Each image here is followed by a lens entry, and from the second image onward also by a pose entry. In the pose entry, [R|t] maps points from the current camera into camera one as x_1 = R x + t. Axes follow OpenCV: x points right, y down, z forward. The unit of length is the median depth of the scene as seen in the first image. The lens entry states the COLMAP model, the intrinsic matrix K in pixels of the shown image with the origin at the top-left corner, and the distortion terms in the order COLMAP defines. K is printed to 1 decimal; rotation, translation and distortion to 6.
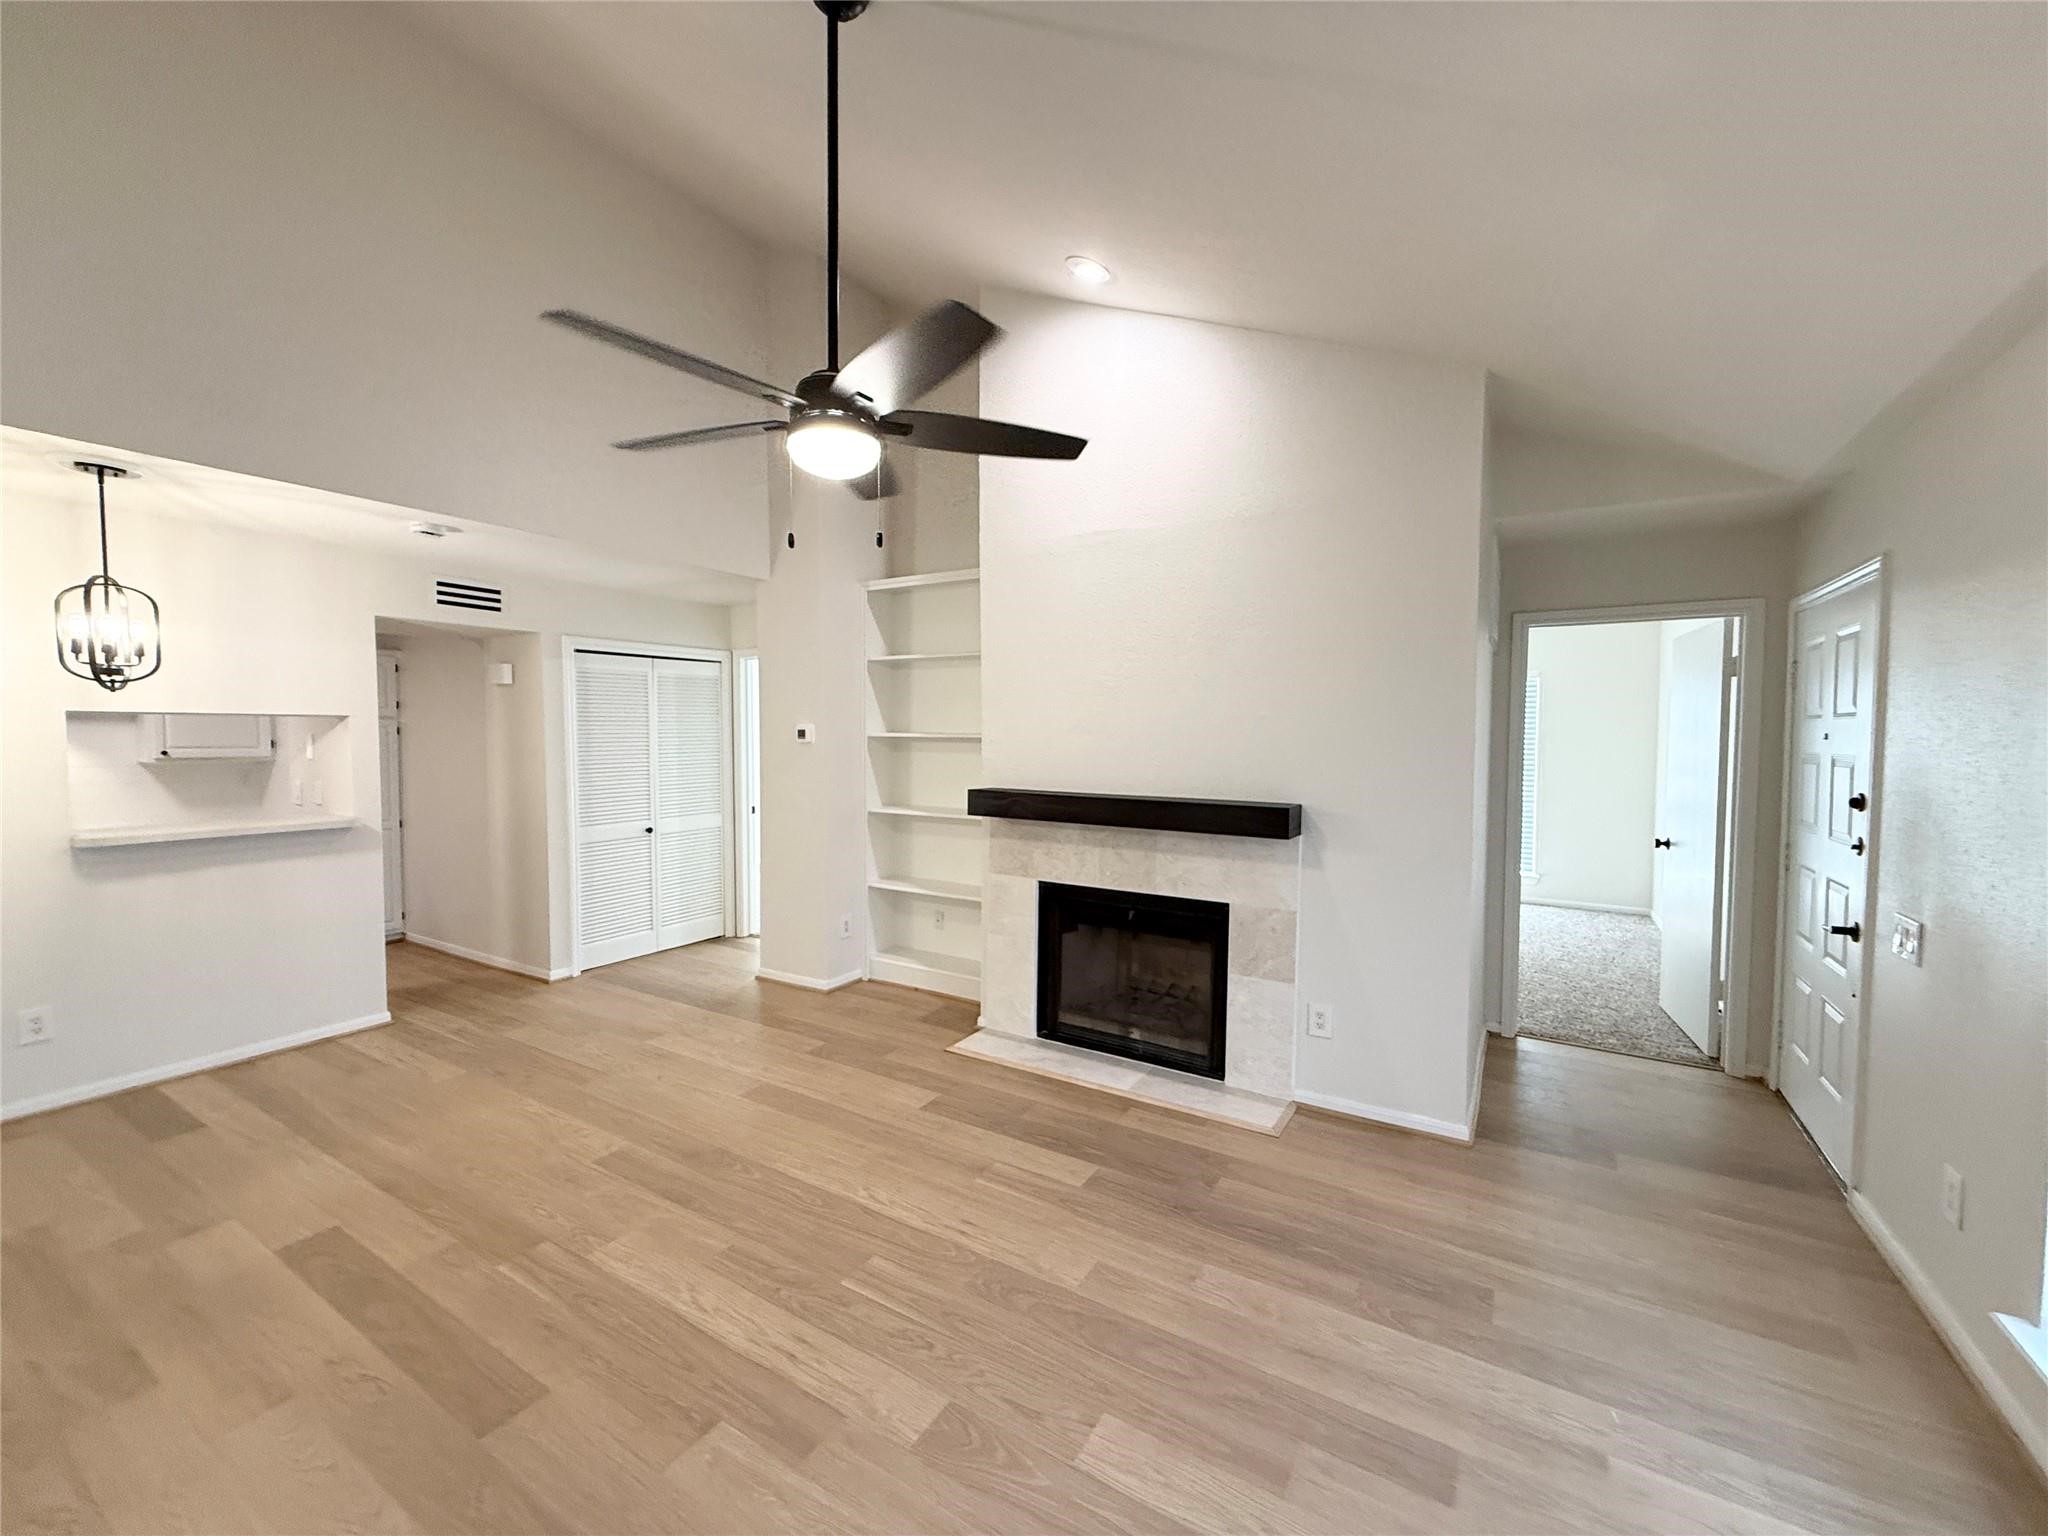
lens RADIAL K [[816.3, 0, 1020.6], [0, 816.3, 771.4], [0, 0, 1]] dist [0.000000, 0.000242]
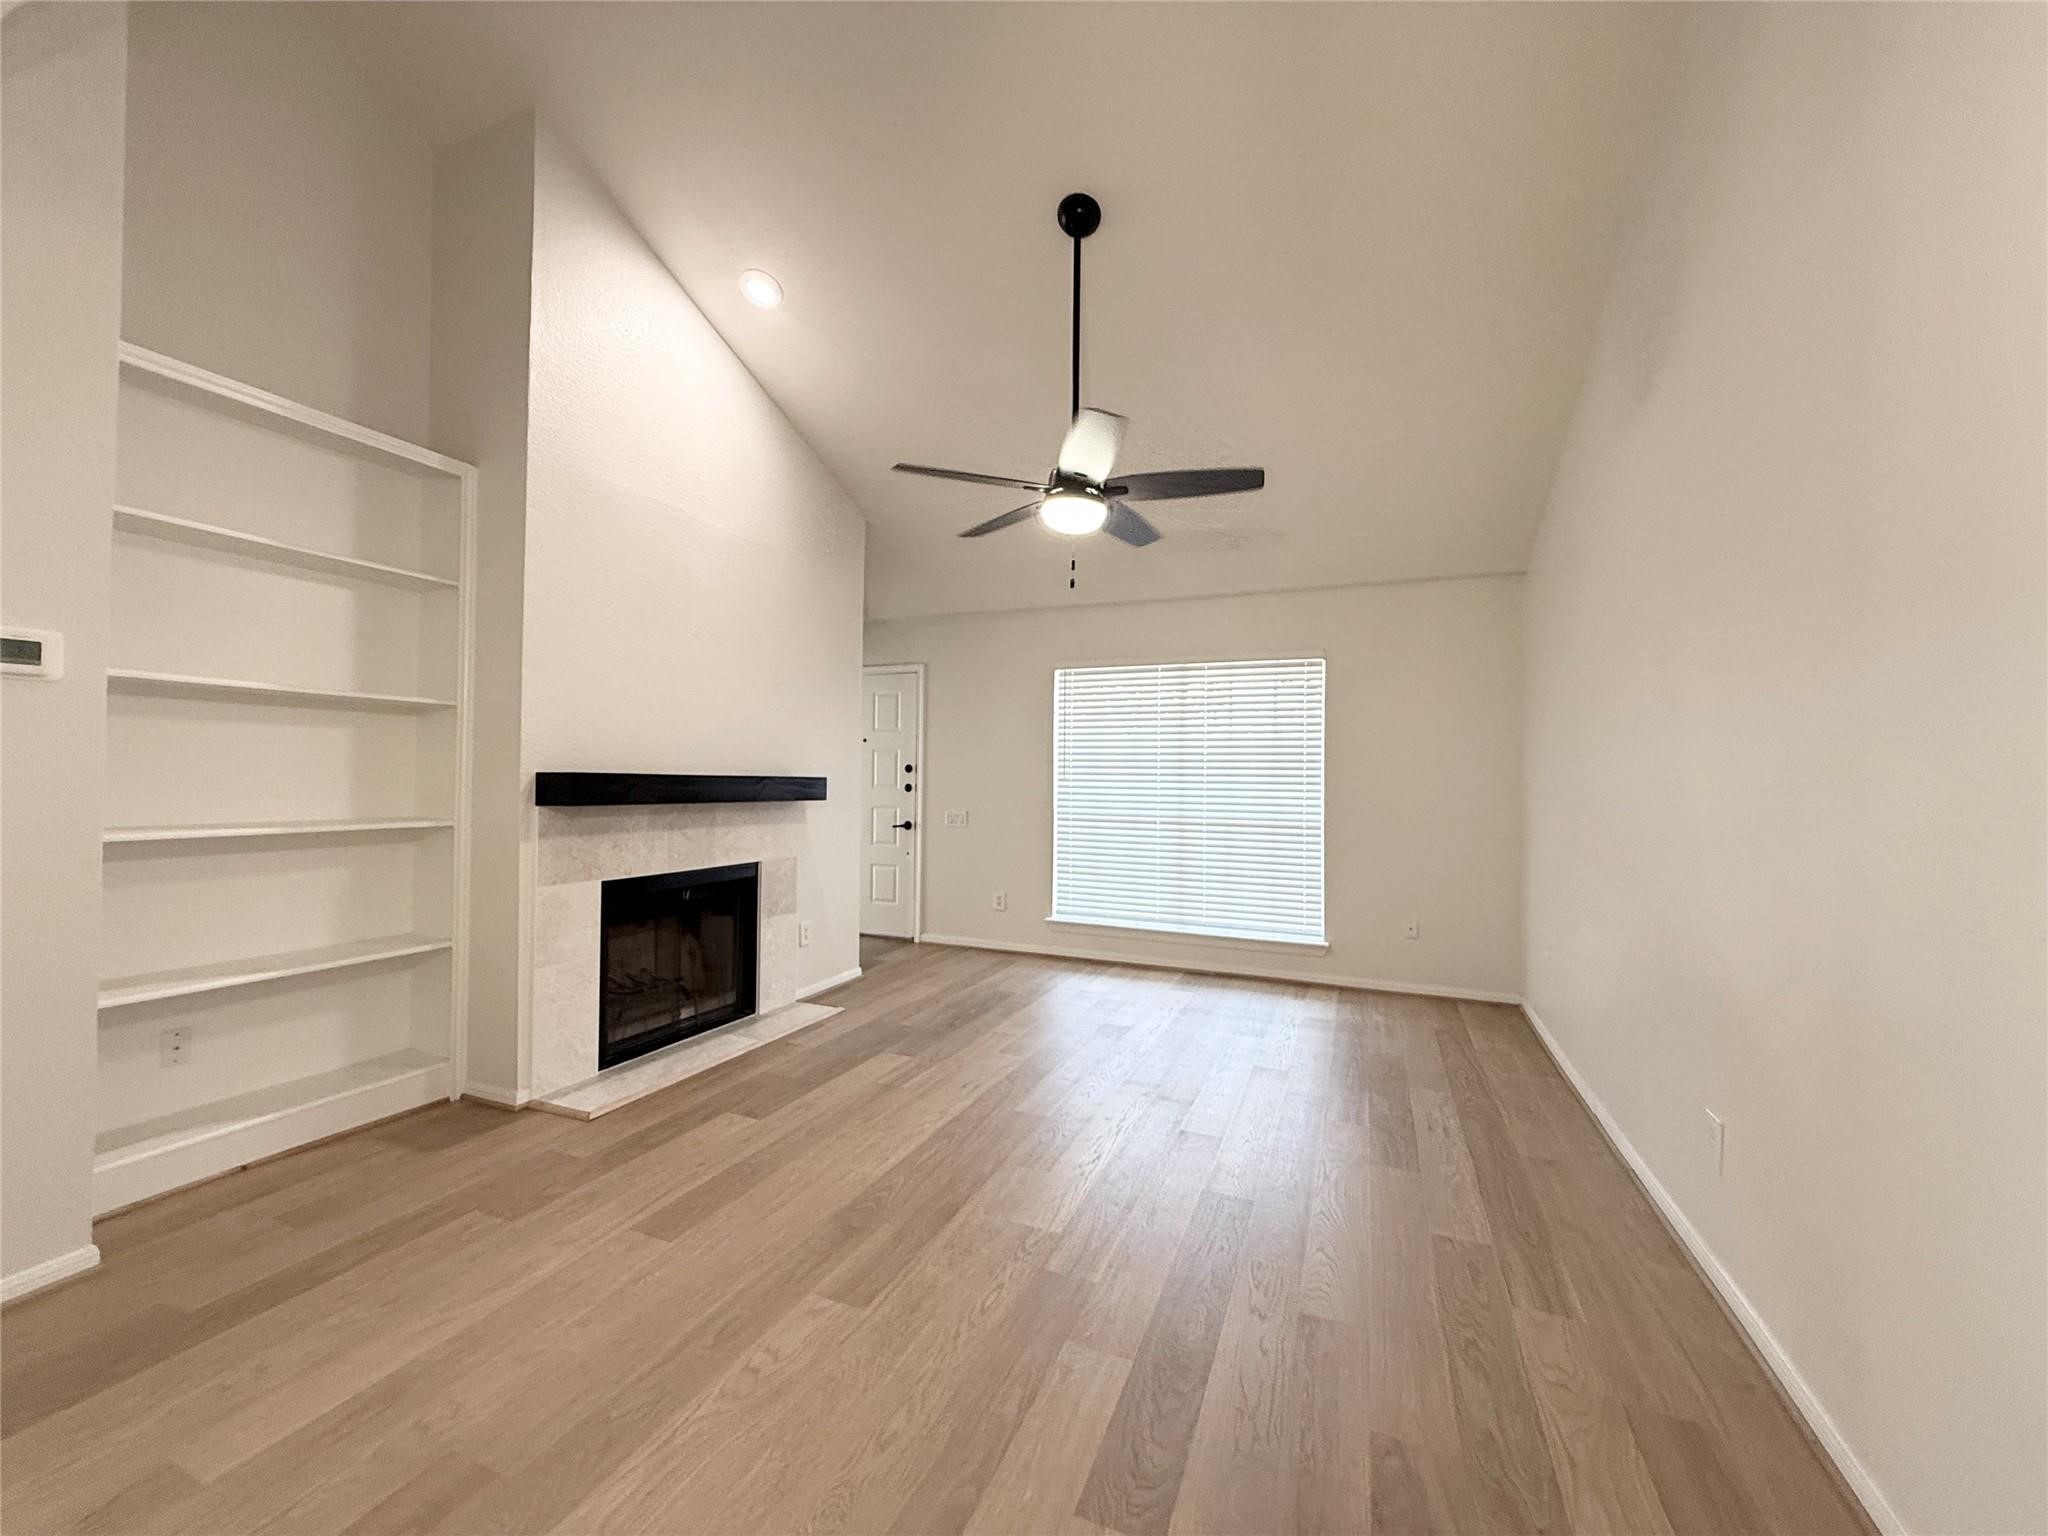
lens RADIAL K [[816.3, 0, 1019.3], [0, 816.3, 765.6], [0, 0, 1]] dist [0.000000, 0.000242]
pose [[-0.149799, 0.008228, 0.988682, -0.995106], [0.032230, 0.999475, -0.003435, 0.035773], [-0.988191, 0.031351, -0.149986, 0.794231]]
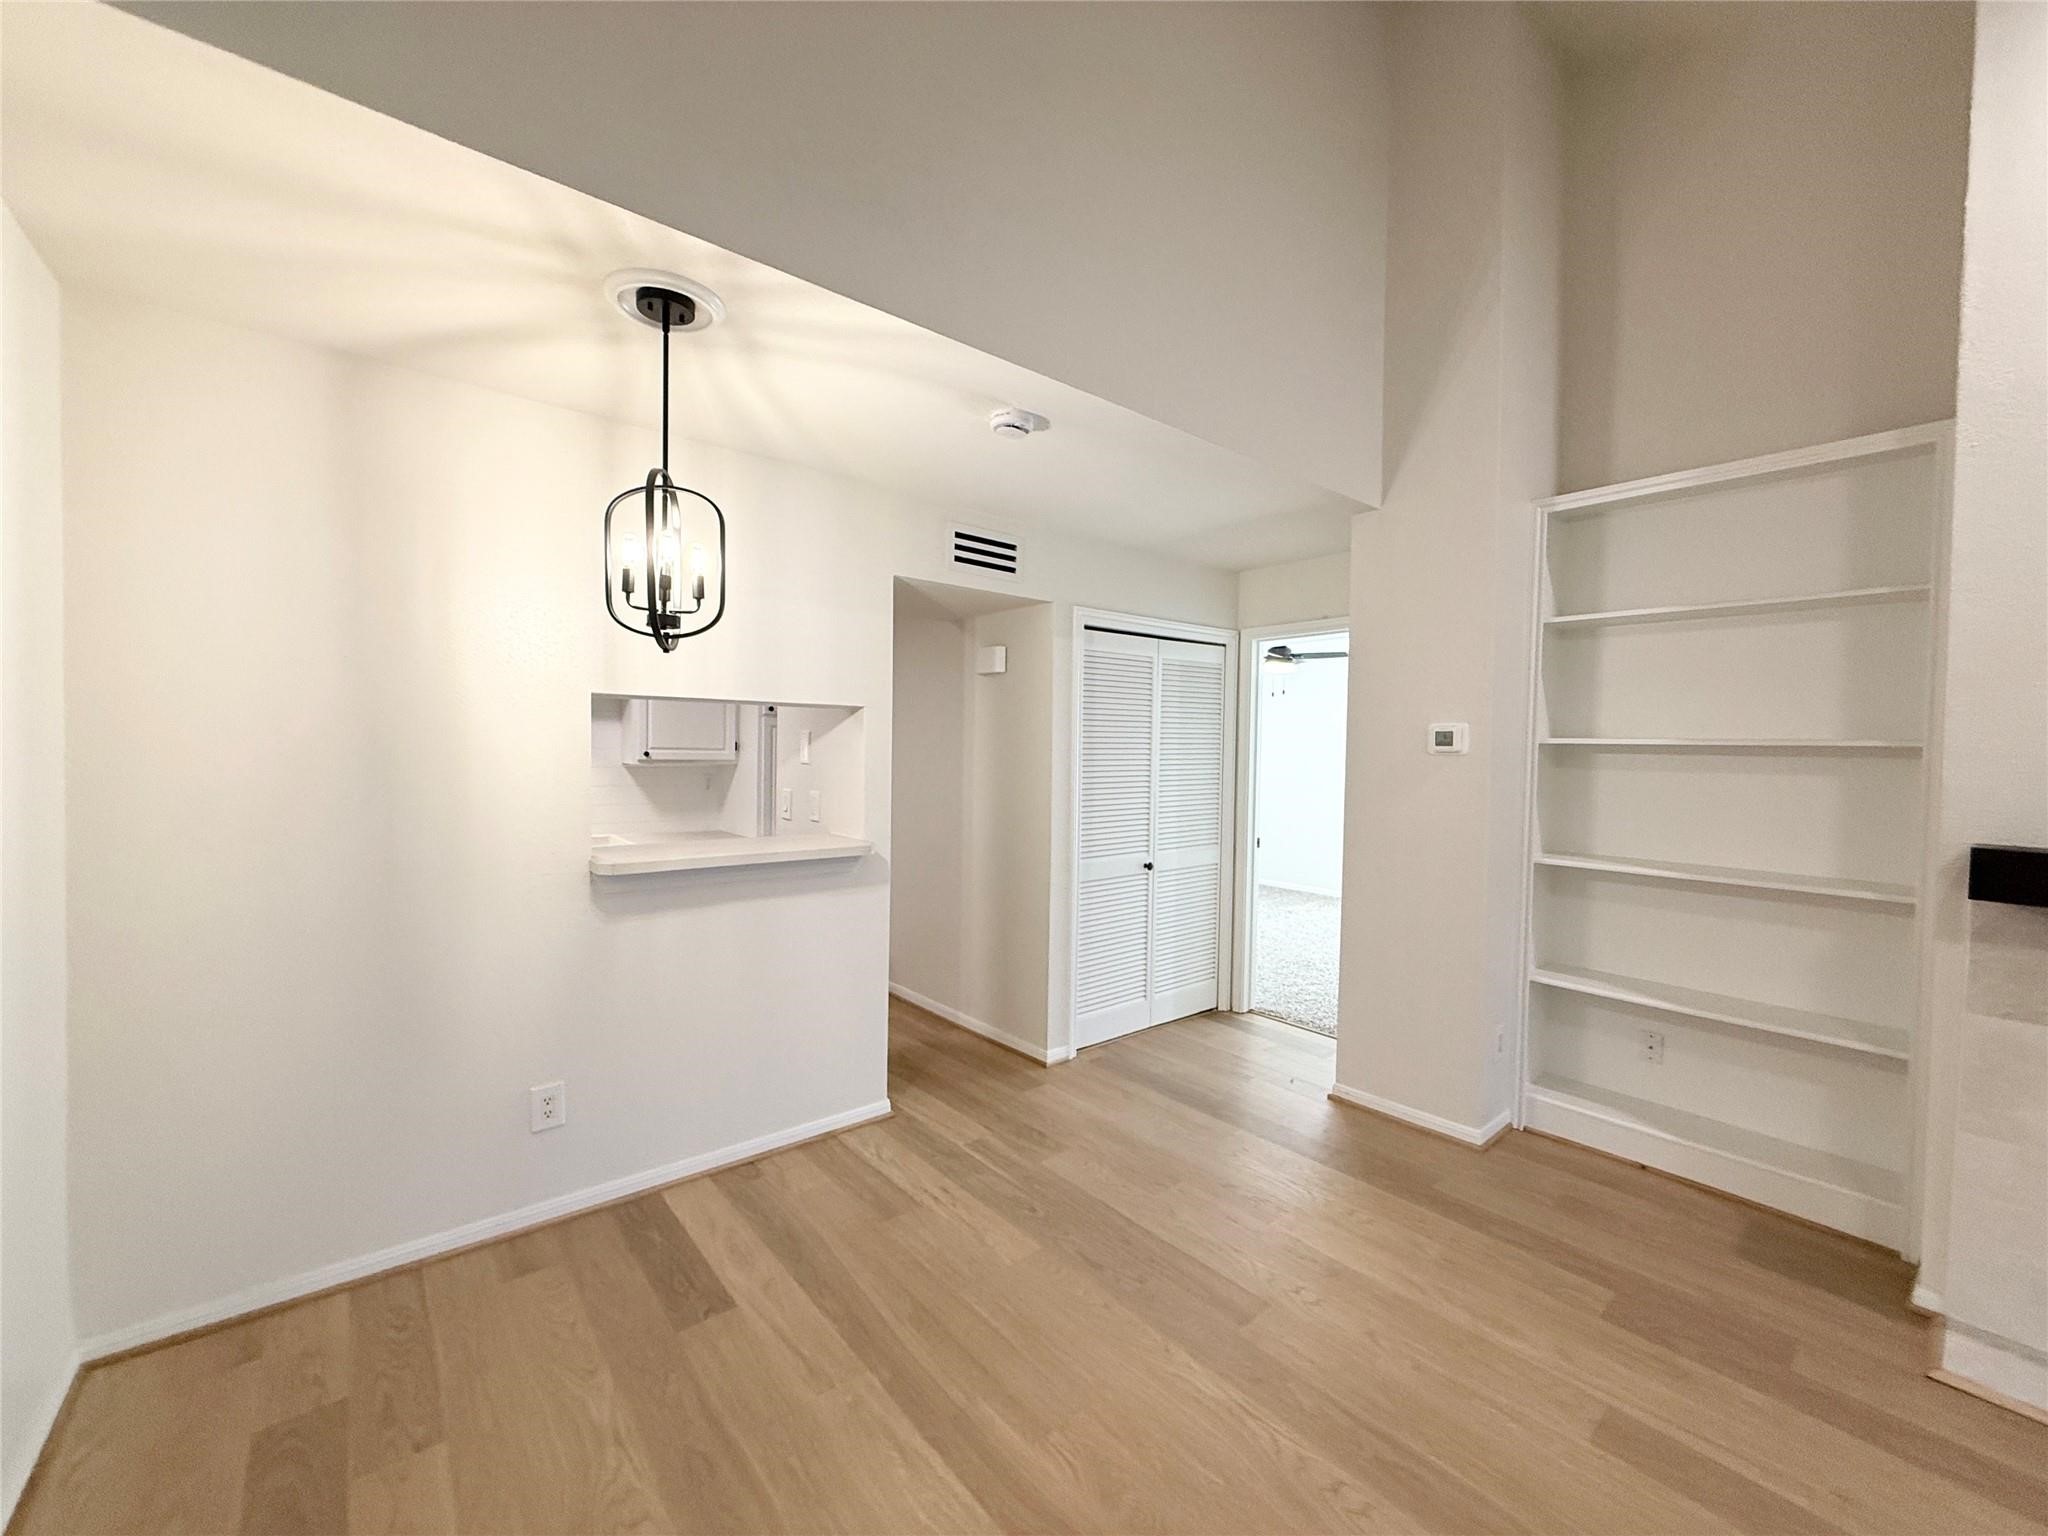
lens RADIAL K [[816.3, 0, 1021.1], [0, 816.3, 772.6], [0, 0, 1]] dist [0.000000, 0.000242]
pose [[0.945974, 0.022054, -0.323493, -0.510887], [-0.028103, 0.999506, -0.014037, -0.000667], [0.323024, 0.022369, 0.946126, 0.386789]]
